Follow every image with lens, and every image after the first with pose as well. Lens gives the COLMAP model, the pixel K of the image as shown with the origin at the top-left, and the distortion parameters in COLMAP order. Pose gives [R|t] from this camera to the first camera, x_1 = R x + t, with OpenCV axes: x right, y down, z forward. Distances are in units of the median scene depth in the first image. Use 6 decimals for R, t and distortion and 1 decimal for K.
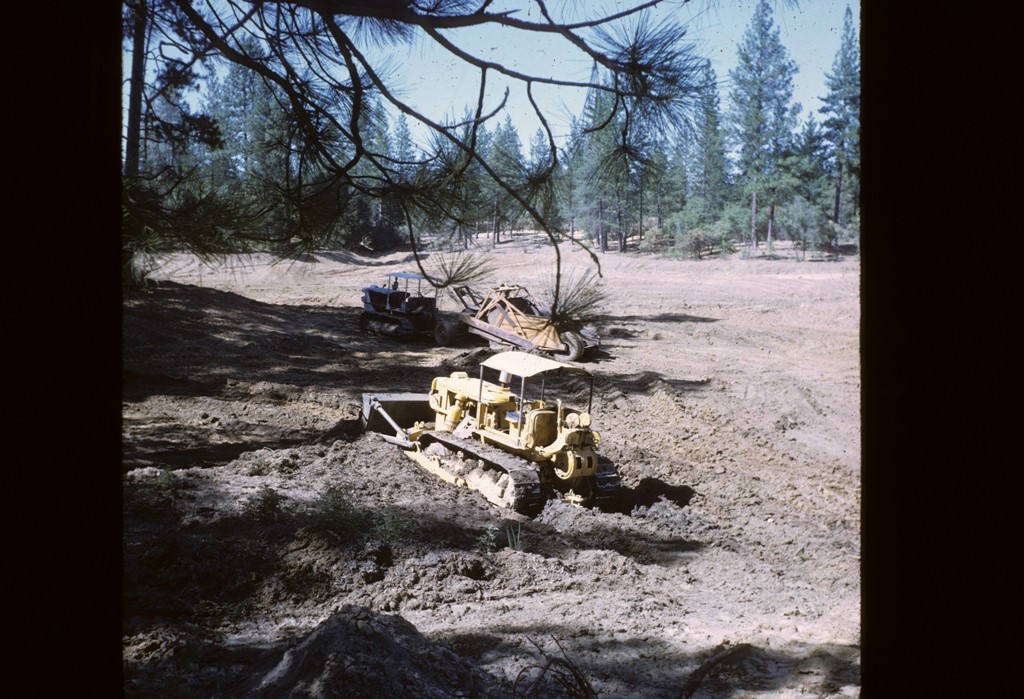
lens RADIAL K [[1124.8, 0, 490.2], [0, 1124.8, 376.6], [0, 0, 1]] dist [-0.006616, 0.000000]
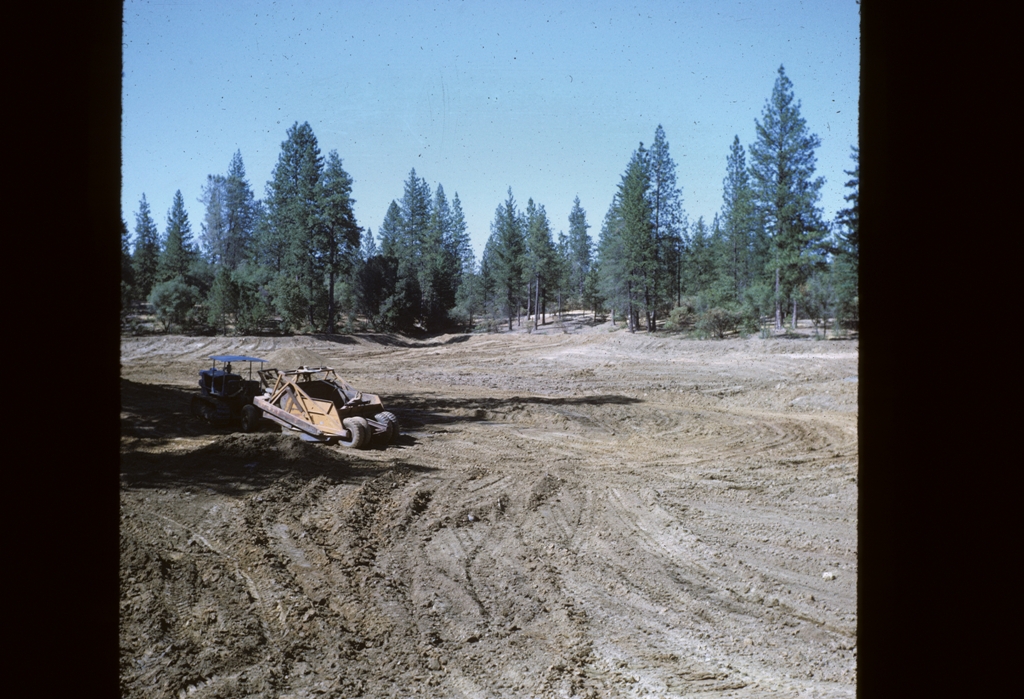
lens RADIAL K [[1124.8, 0, 498.2], [0, 1124.8, 371.9], [0, 0, 1]] dist [-0.006616, 0.000000]
pose [[0.994925, -0.004719, -0.100508, 0.272287], [-0.002936, 0.997112, -0.075883, -0.005923], [0.100576, 0.075793, 0.992038, 0.071443]]
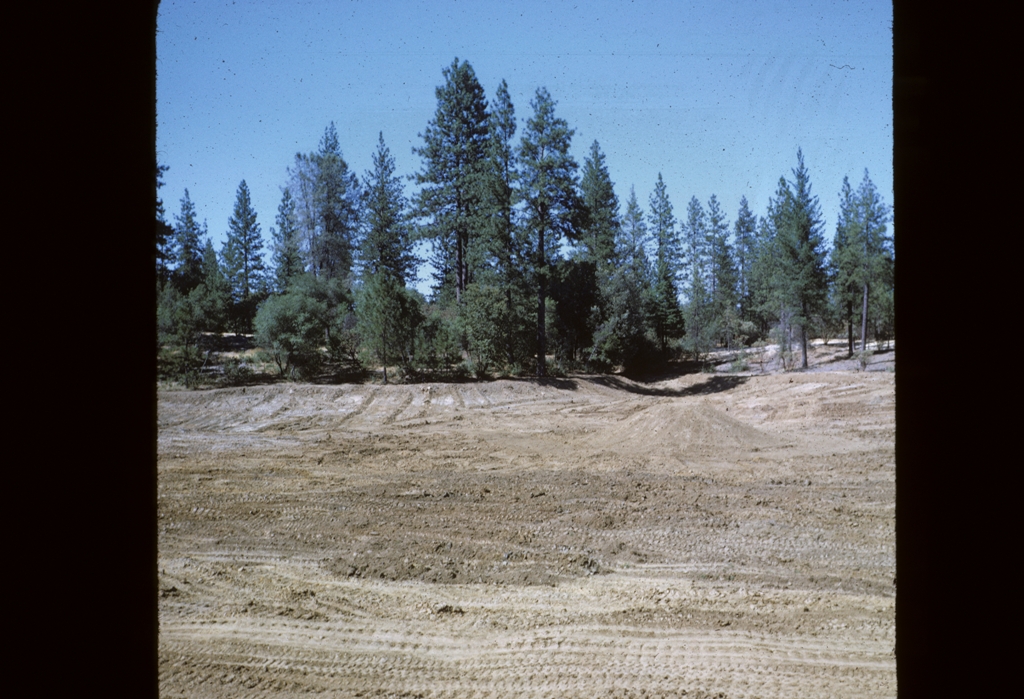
lens RADIAL K [[1124.8, 0, 519.8], [0, 1124.8, 345.4], [0, 0, 1]] dist [-0.006616, 0.000000]
pose [[0.998502, -0.025444, -0.048442, -0.611188], [0.018478, 0.990095, -0.139178, -0.159014], [0.051503, 0.138074, 0.989082, 1.429364]]
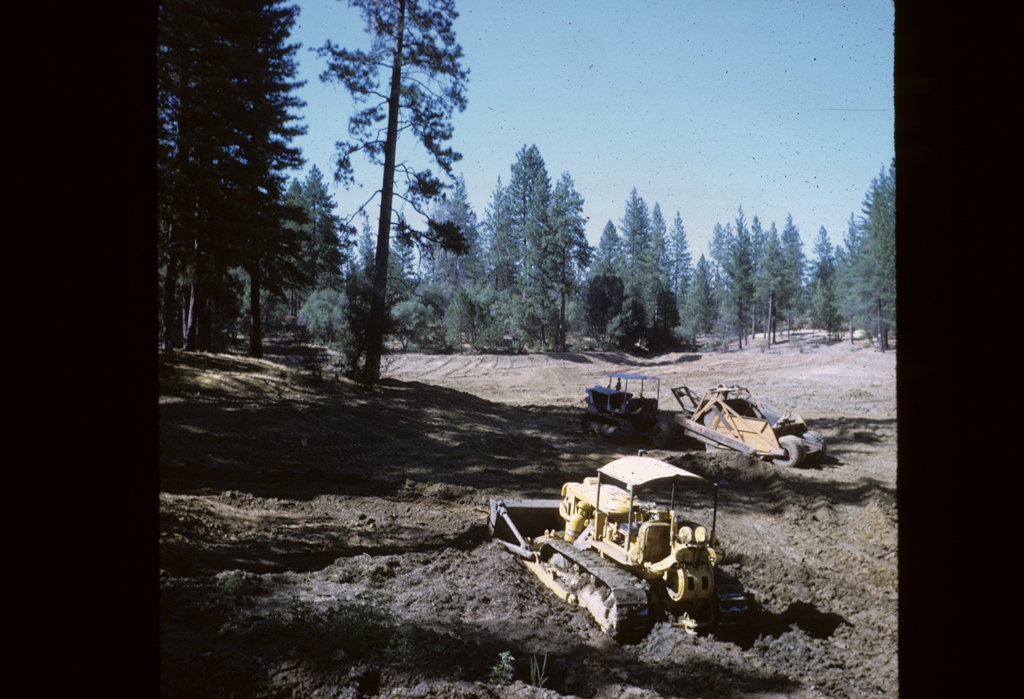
lens RADIAL K [[1124.8, 0, 520.2], [0, 1124.8, 348.6], [0, 0, 1]] dist [-0.006616, 0.000000]
pose [[0.973491, -0.006557, -0.228629, 0.063205], [-0.019609, 0.993516, -0.111987, -0.002437], [0.227881, 0.113502, 0.967051, 0.033206]]
